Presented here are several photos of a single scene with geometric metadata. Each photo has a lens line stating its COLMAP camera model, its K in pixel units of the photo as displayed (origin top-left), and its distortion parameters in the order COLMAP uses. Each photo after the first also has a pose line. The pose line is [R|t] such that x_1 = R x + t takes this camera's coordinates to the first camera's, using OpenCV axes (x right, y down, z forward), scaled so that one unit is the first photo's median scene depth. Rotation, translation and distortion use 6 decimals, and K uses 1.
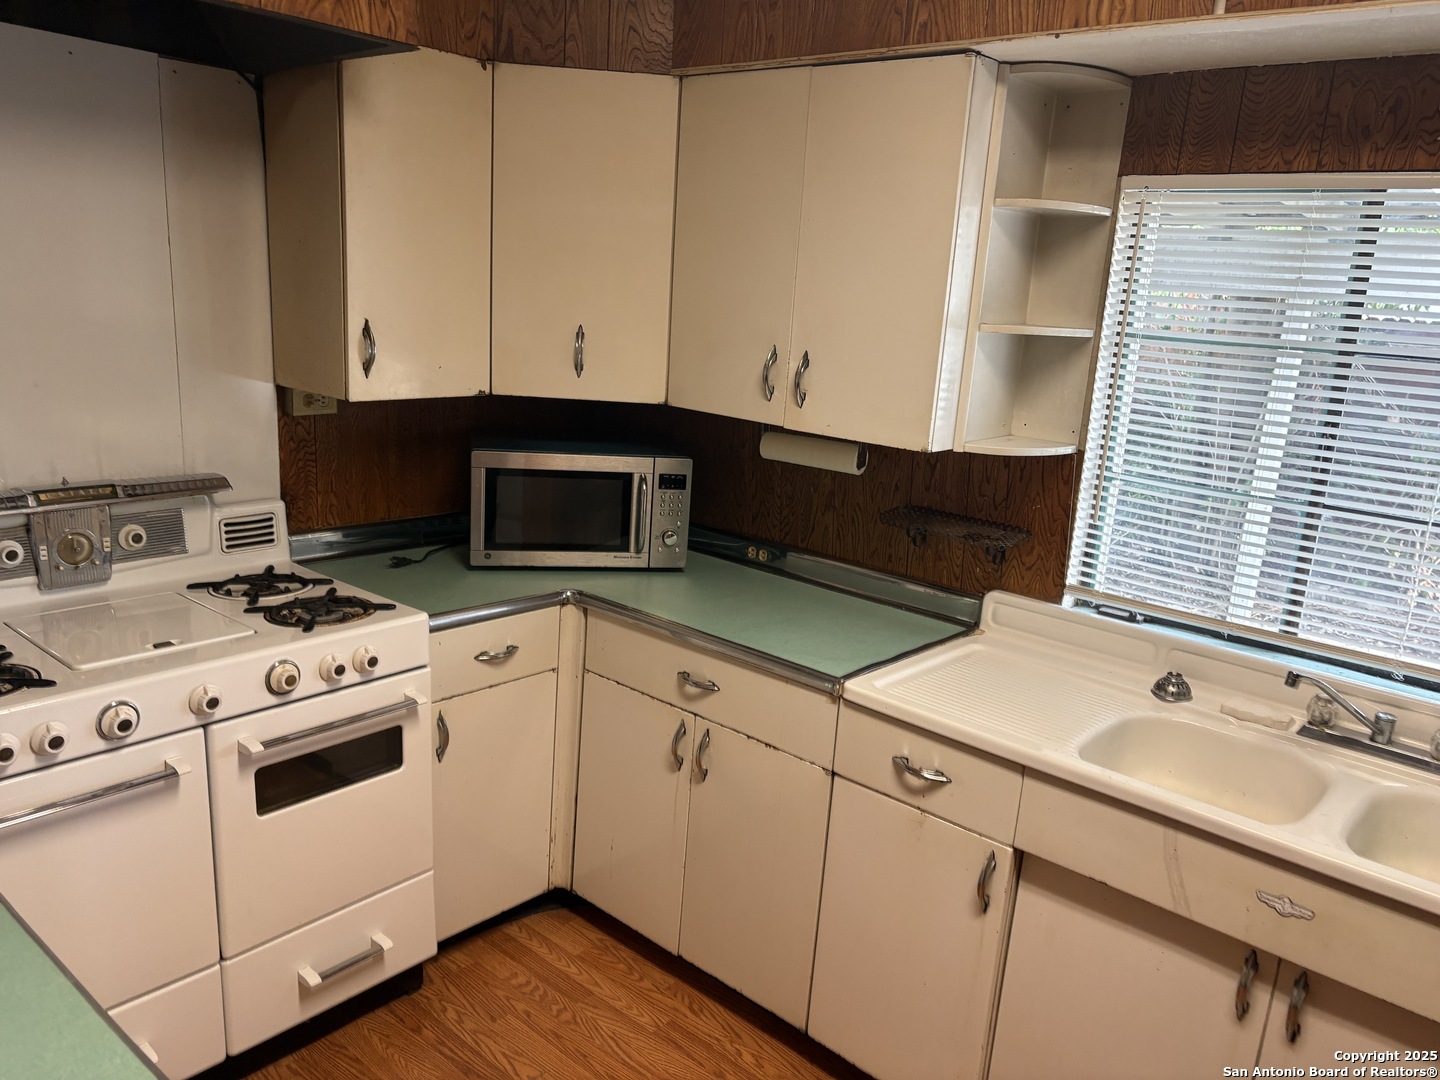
lens RADIAL K [[1095.7, 0, 721.1], [0, 1095.7, 547.0], [0, 0, 1]] dist [0.011647, -0.007693]
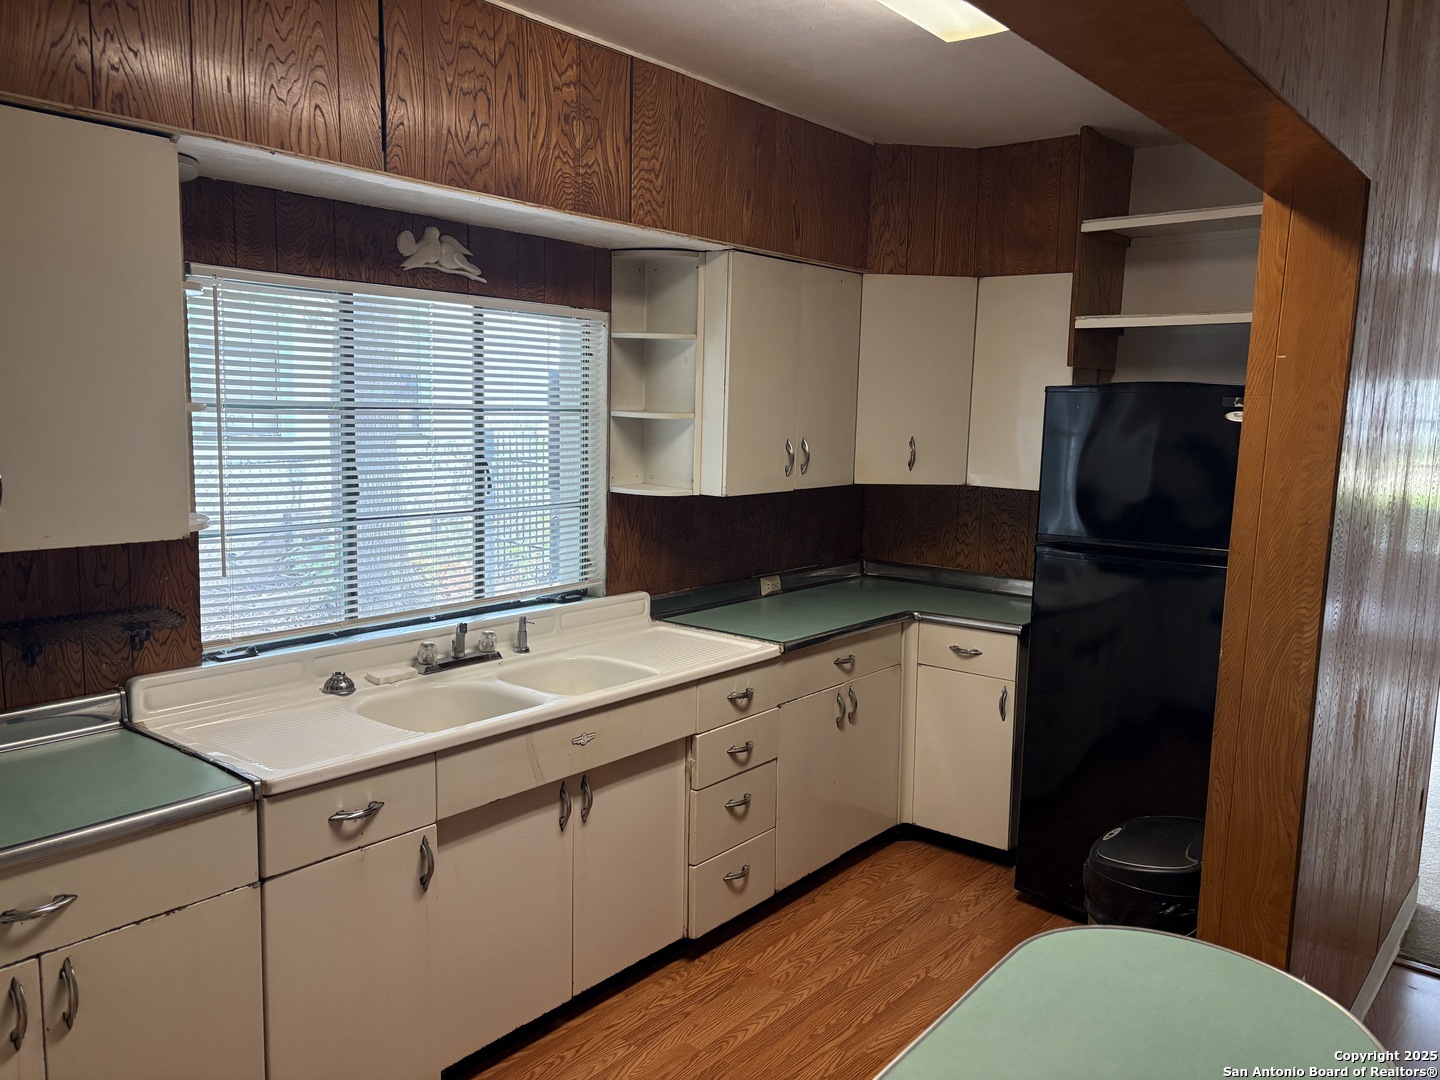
lens RADIAL K [[1095.7, 0, 721.1], [0, 1095.7, 547.0], [0, 0, 1]] dist [0.011647, -0.007693]
pose [[-0.047752, -0.193717, 0.979895, -0.822168], [0.207190, 0.957756, 0.199437, -0.184750], [-0.977135, 0.212548, -0.005598, 0.577826]]
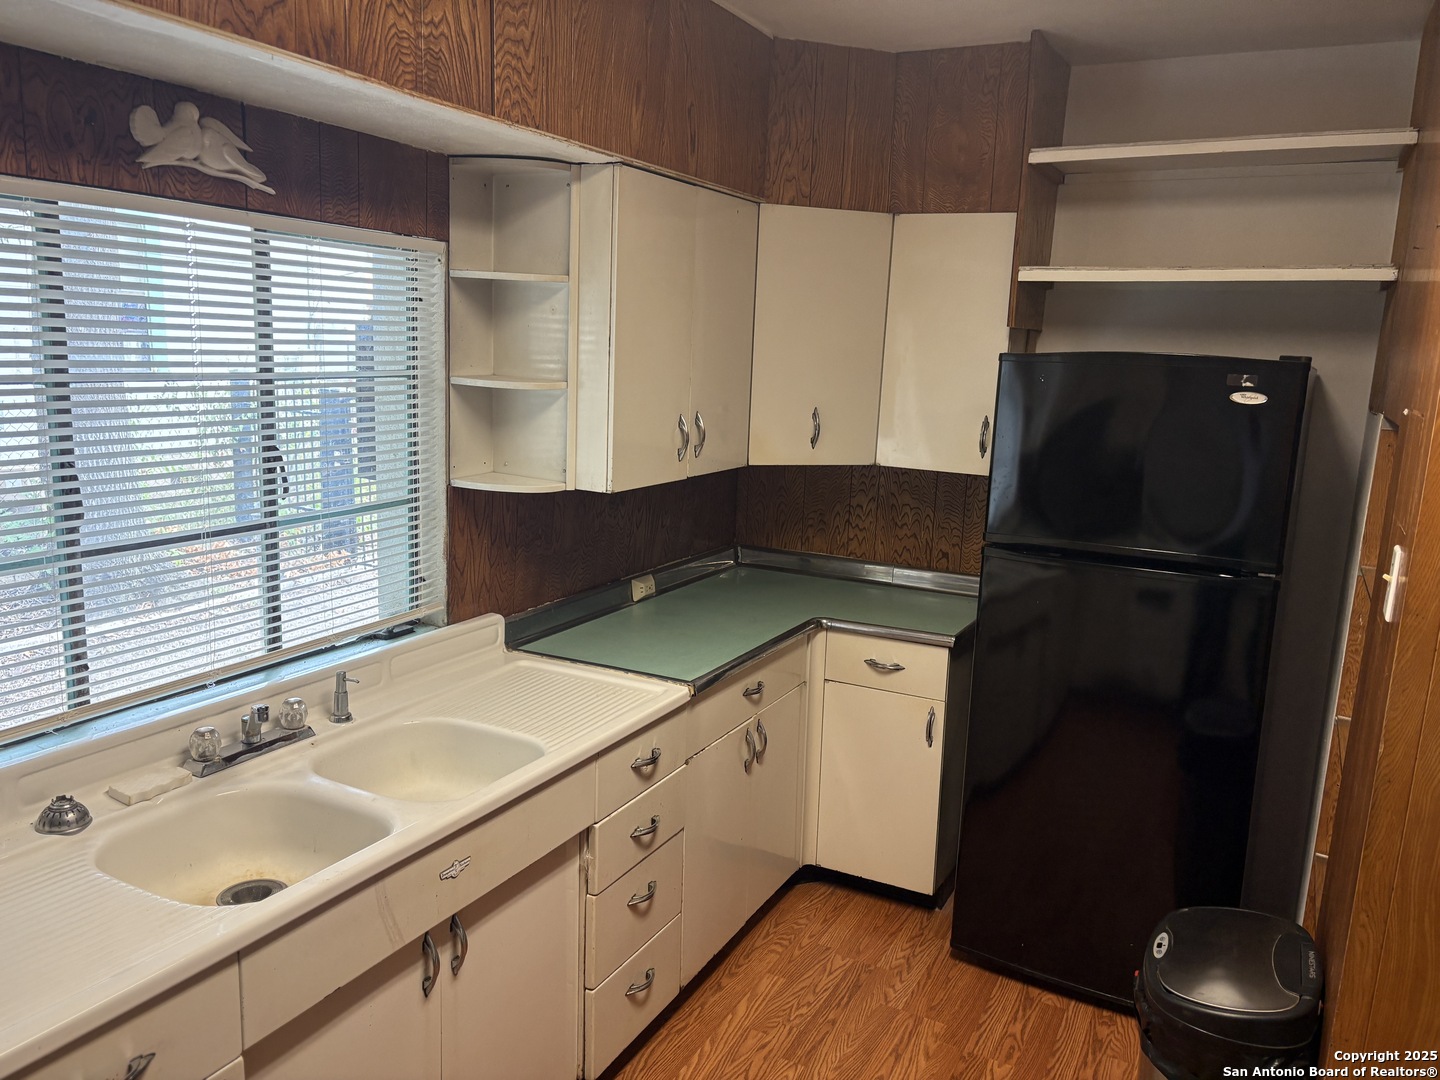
lens RADIAL K [[1095.7, 0, 721.1], [0, 1095.7, 547.0], [0, 0, 1]] dist [0.011647, -0.007693]
pose [[-0.252993, -0.250264, 0.934538, -0.425866], [0.170920, 0.939207, 0.297785, -0.221233], [-0.952250, 0.235069, -0.194838, 0.682110]]
